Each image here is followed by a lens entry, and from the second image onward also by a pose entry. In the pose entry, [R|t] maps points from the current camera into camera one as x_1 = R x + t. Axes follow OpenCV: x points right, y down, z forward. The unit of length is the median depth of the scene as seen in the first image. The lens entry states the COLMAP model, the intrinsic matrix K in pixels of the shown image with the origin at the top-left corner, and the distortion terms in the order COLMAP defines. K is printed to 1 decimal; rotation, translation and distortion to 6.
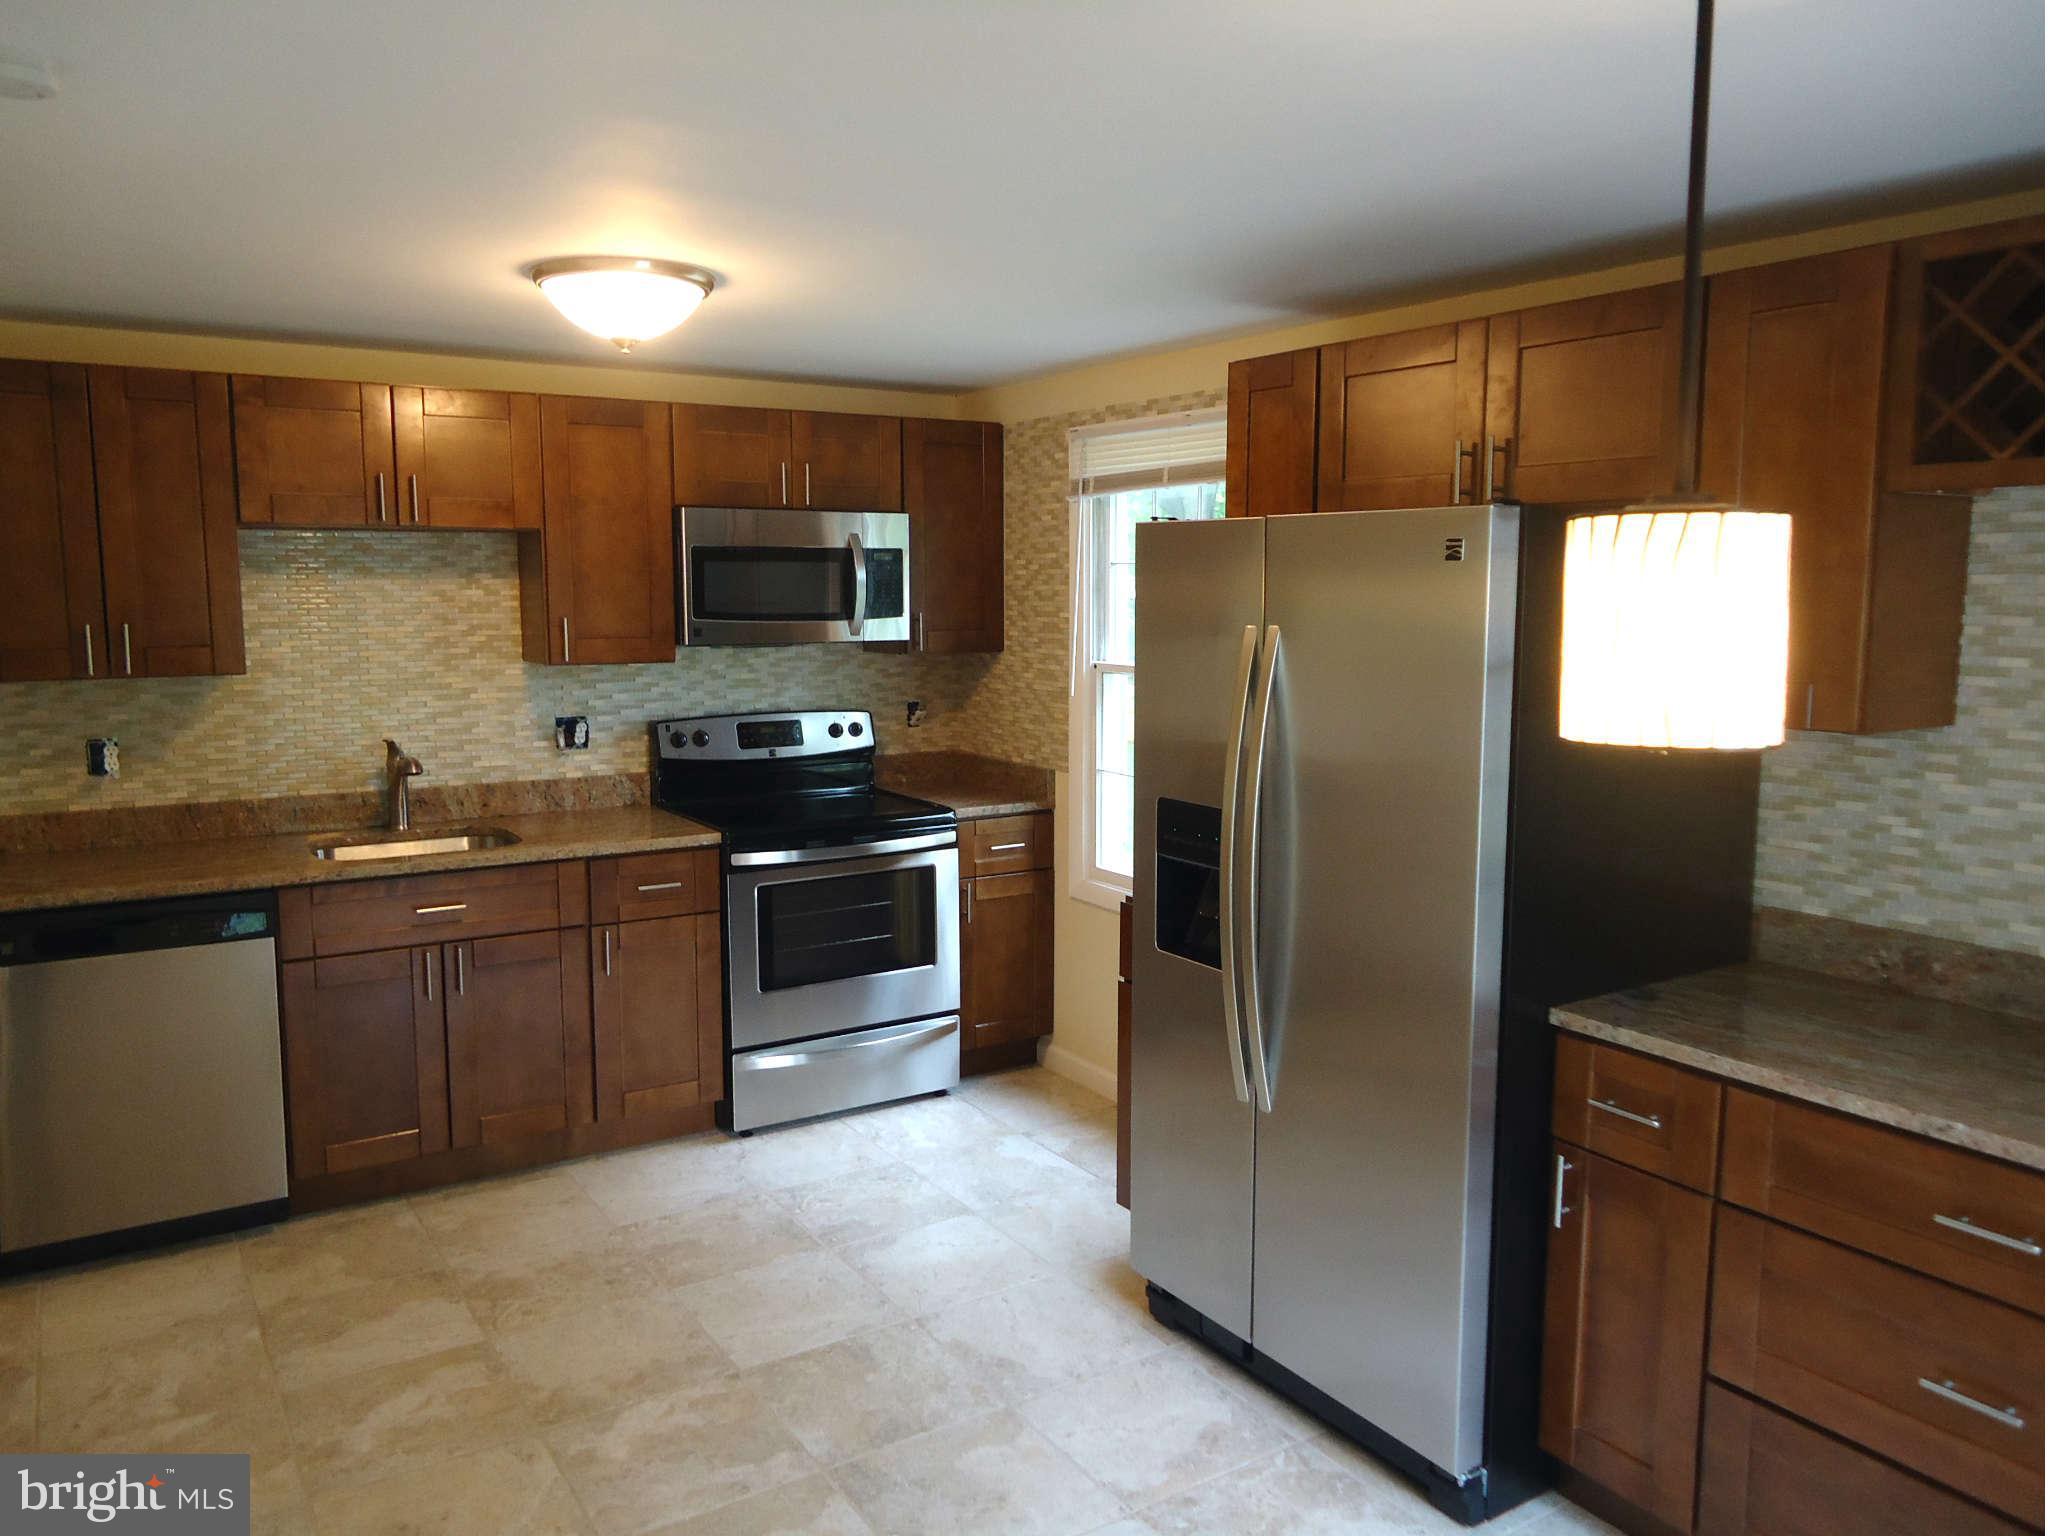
lens RADIAL K [[1491.0, 0, 1021.4], [0, 1491.0, 764.9], [0, 0, 1]] dist [-0.007402, 0.003571]
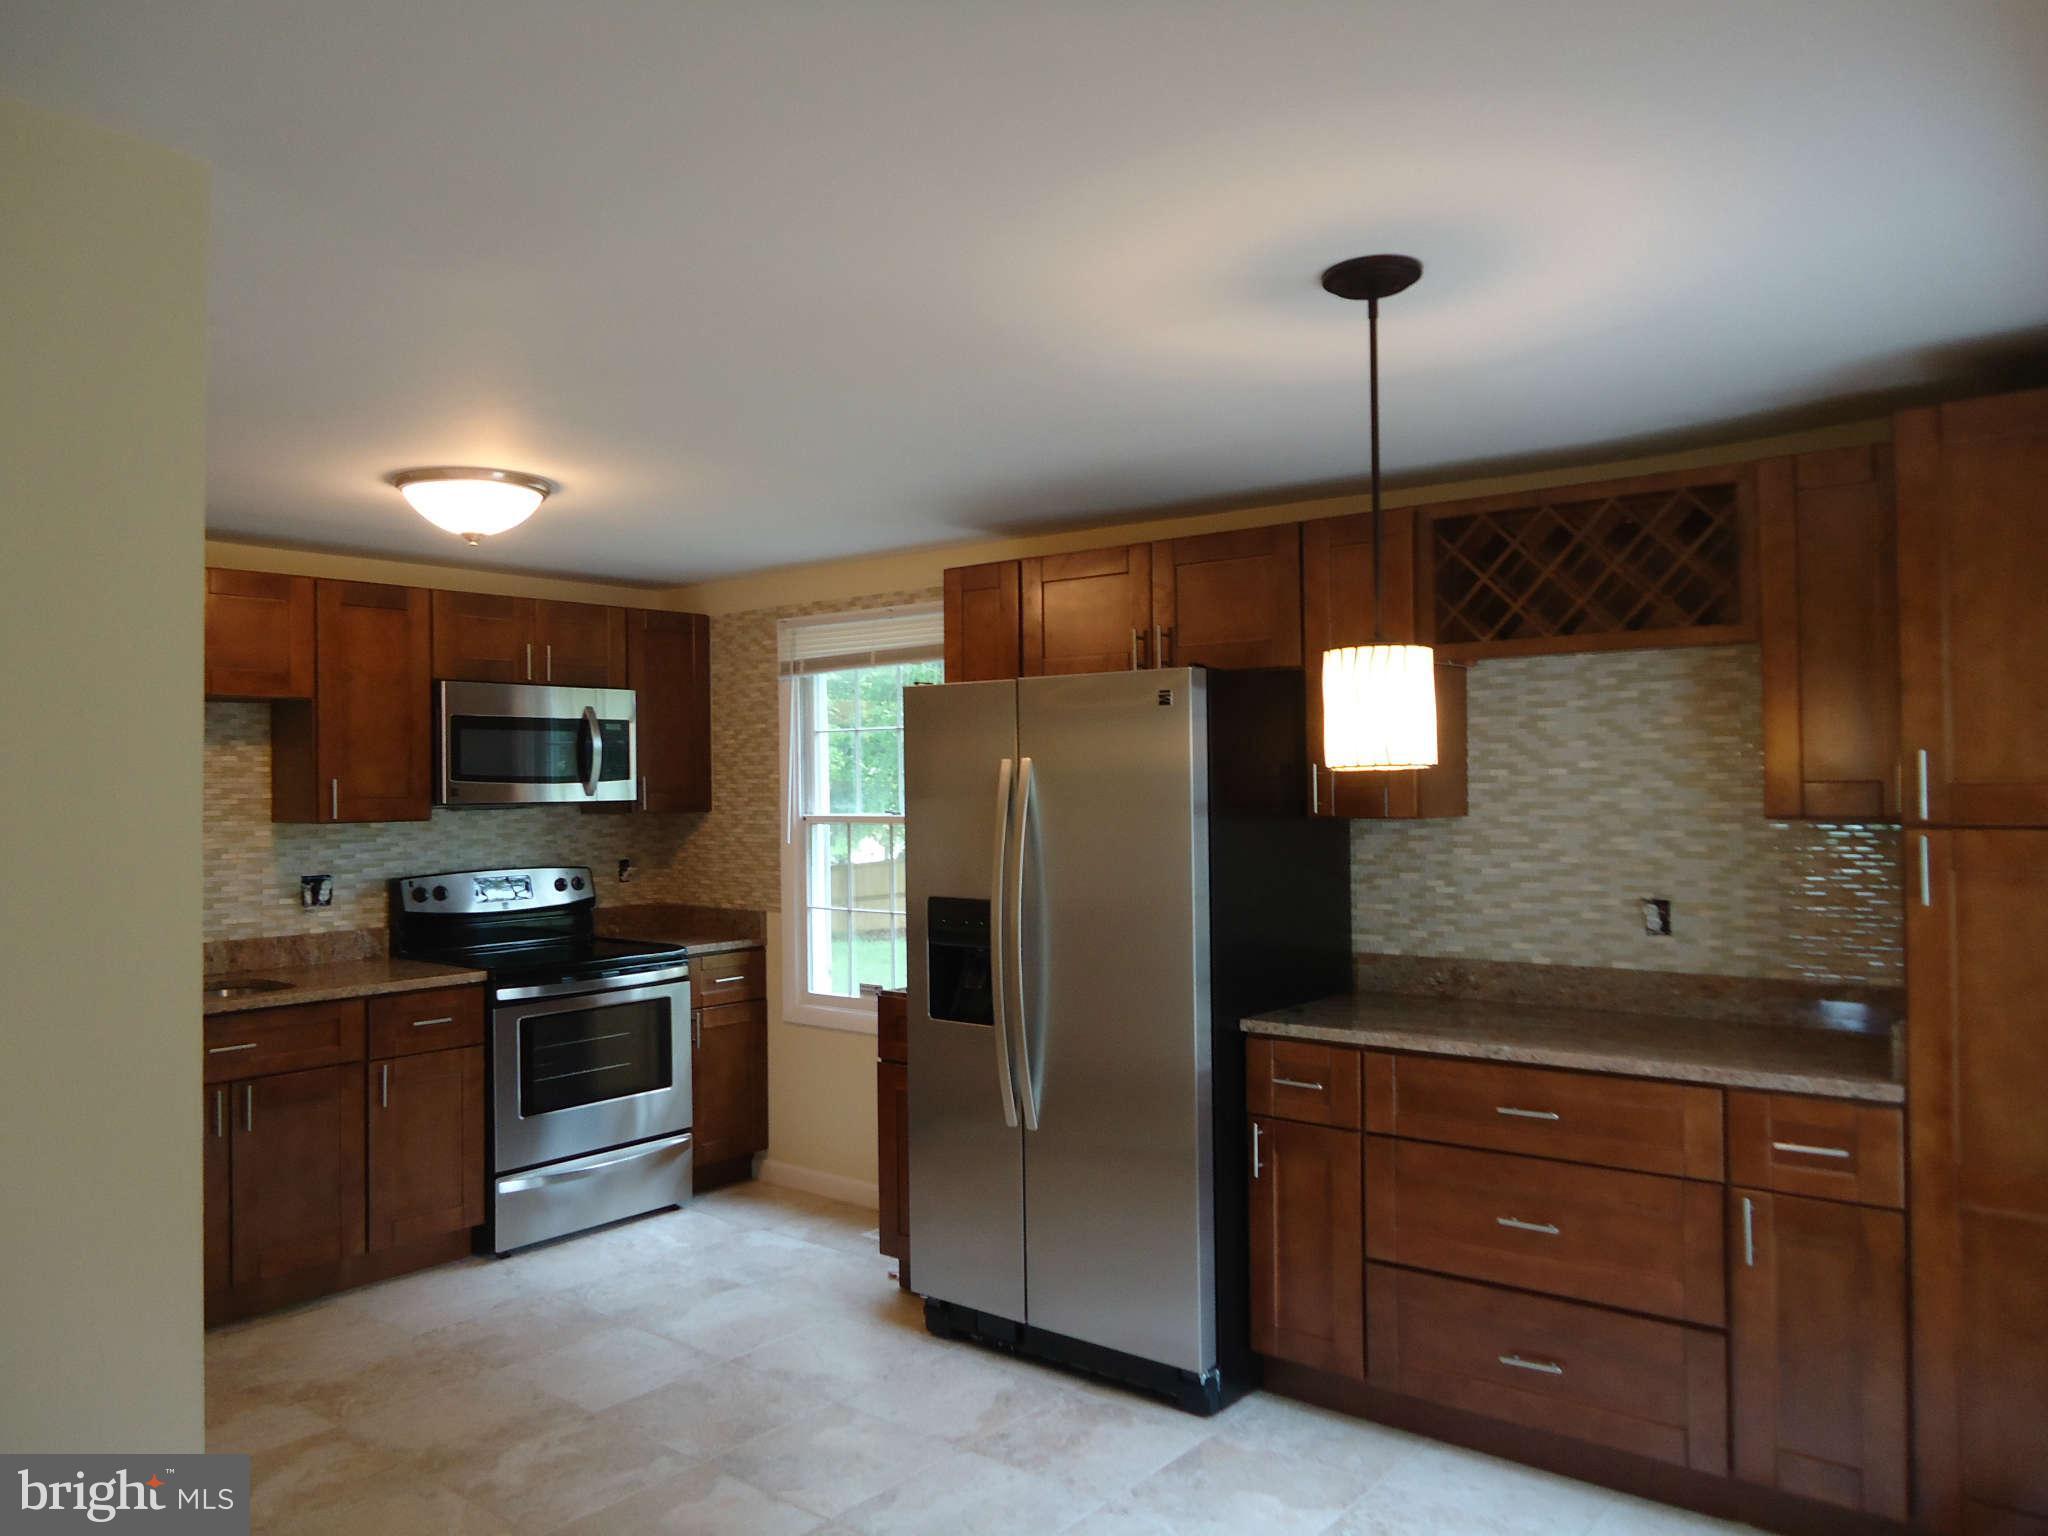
lens RADIAL K [[1491.0, 0, 1025.6], [0, 1491.0, 767.5], [0, 0, 1]] dist [-0.007402, 0.003571]
pose [[0.951002, -0.009887, 0.309027, -0.217631], [0.051199, 0.990726, -0.125863, 0.074660], [-0.304916, 0.135517, 0.942688, -0.242005]]
